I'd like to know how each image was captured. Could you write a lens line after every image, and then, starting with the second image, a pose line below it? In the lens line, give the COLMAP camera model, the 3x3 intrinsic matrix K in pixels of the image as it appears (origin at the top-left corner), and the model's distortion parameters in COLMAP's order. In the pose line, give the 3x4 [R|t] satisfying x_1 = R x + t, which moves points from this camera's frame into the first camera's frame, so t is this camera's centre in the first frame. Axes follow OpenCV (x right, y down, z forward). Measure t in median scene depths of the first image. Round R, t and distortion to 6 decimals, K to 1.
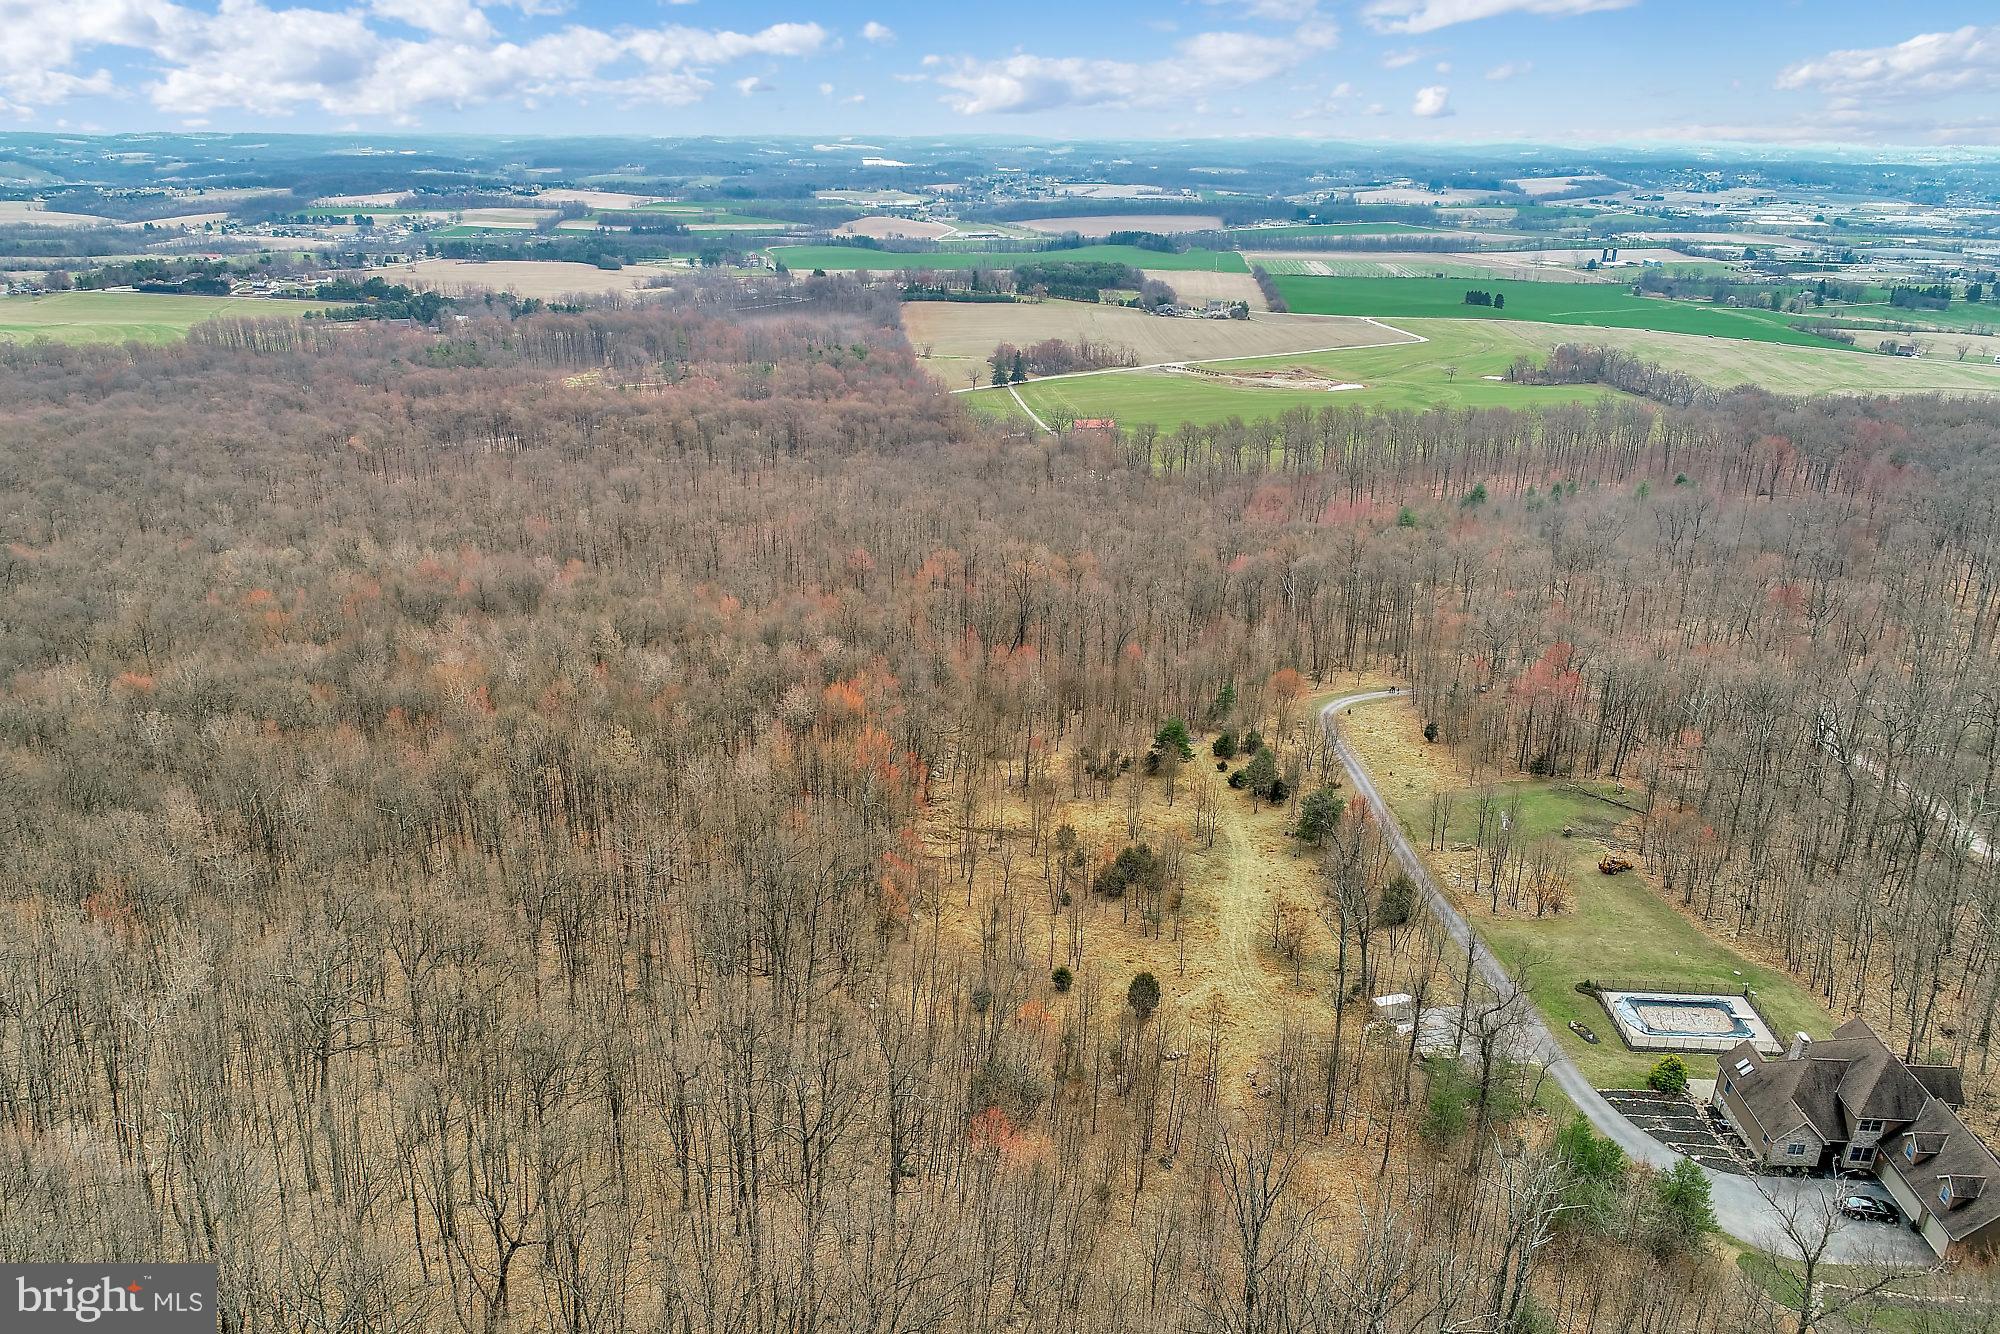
lens RADIAL K [[1347.4, 0, 1000.0], [0, 1347.4, 667.0], [0, 0, 1]] dist [-0.000938, 0.003273]
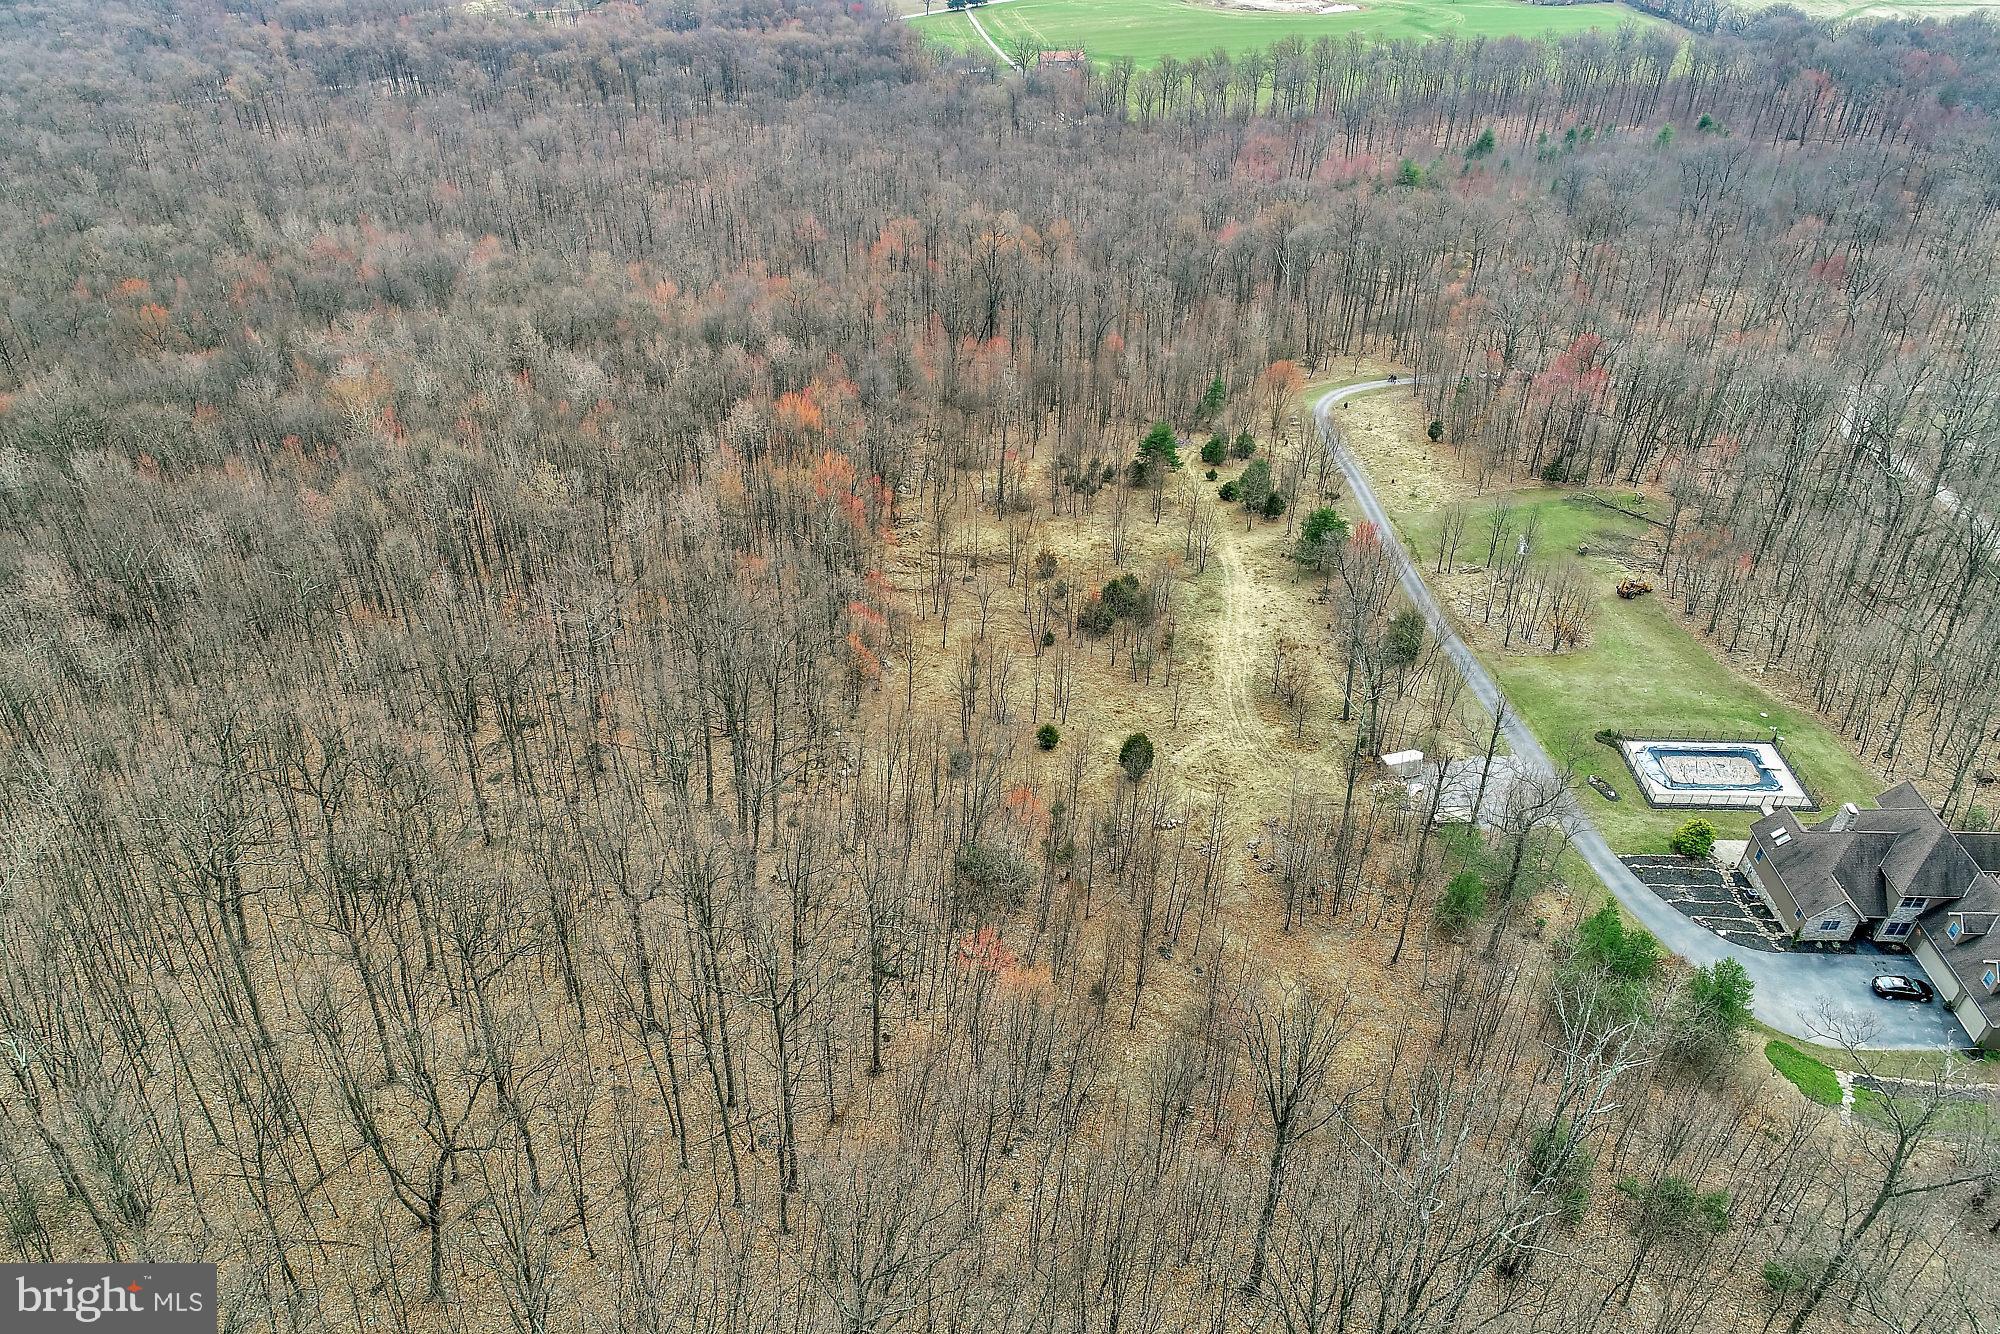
lens RADIAL K [[1347.4, 0, 1000.0], [0, 1347.4, 667.0], [0, 0, 1]] dist [-0.000938, 0.003273]
pose [[0.999515, -0.018697, 0.024904, -0.005868], [0.011893, 0.968270, 0.249622, -0.030496], [-0.028781, -0.249205, 0.968023, 0.073744]]
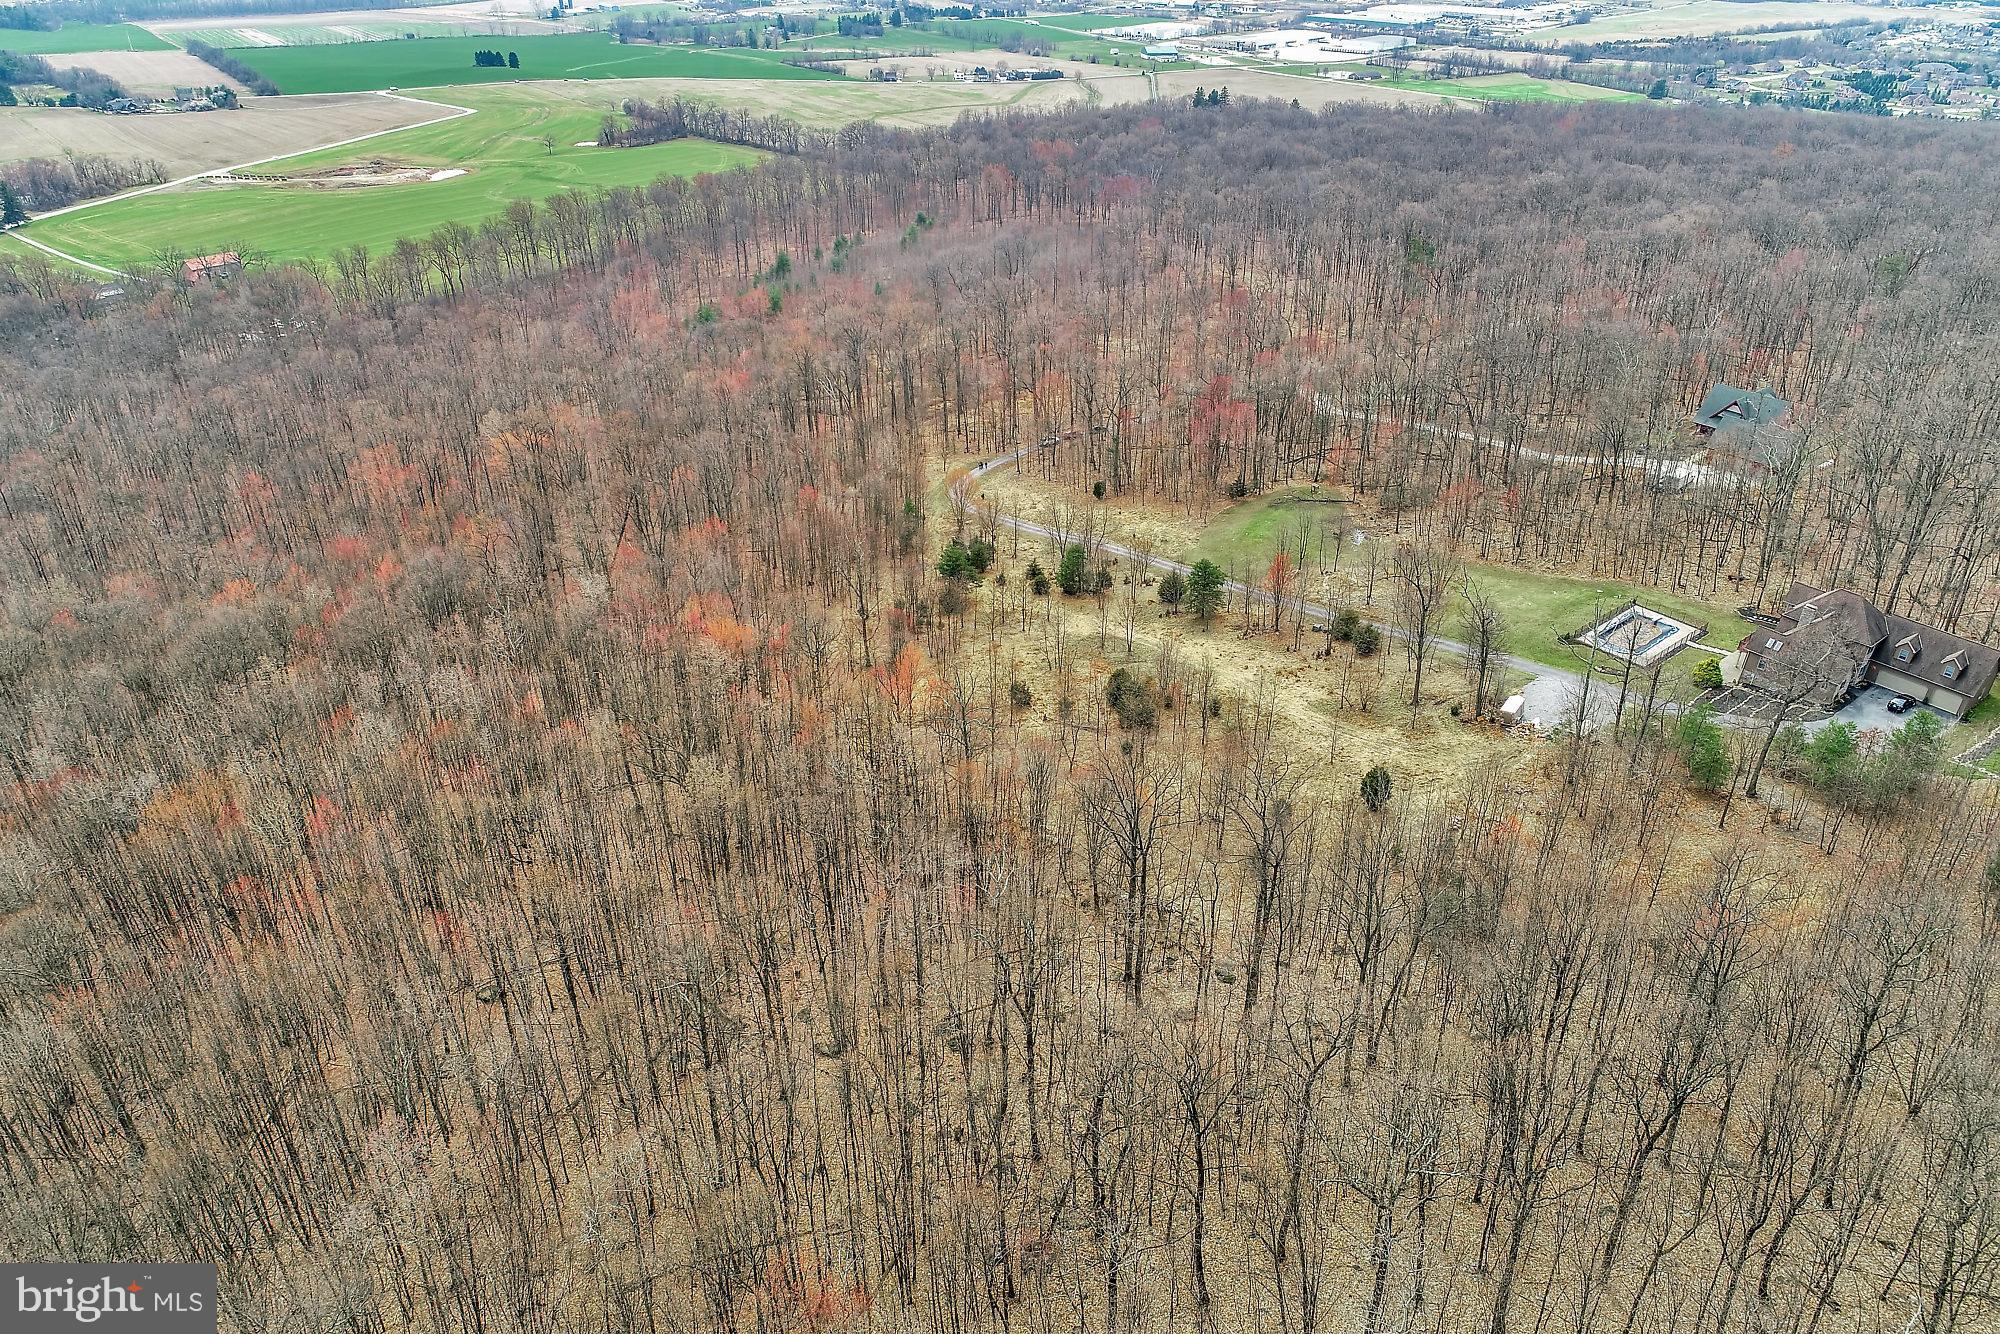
lens RADIAL K [[1347.4, 0, 1000.0], [0, 1347.4, 667.0], [0, 0, 1]] dist [-0.000938, 0.003273]
pose [[0.736185, -0.344873, 0.582317, -0.409691], [0.248303, 0.938058, 0.241645, -0.098525], [-0.629584, -0.033304, 0.776218, 0.243439]]
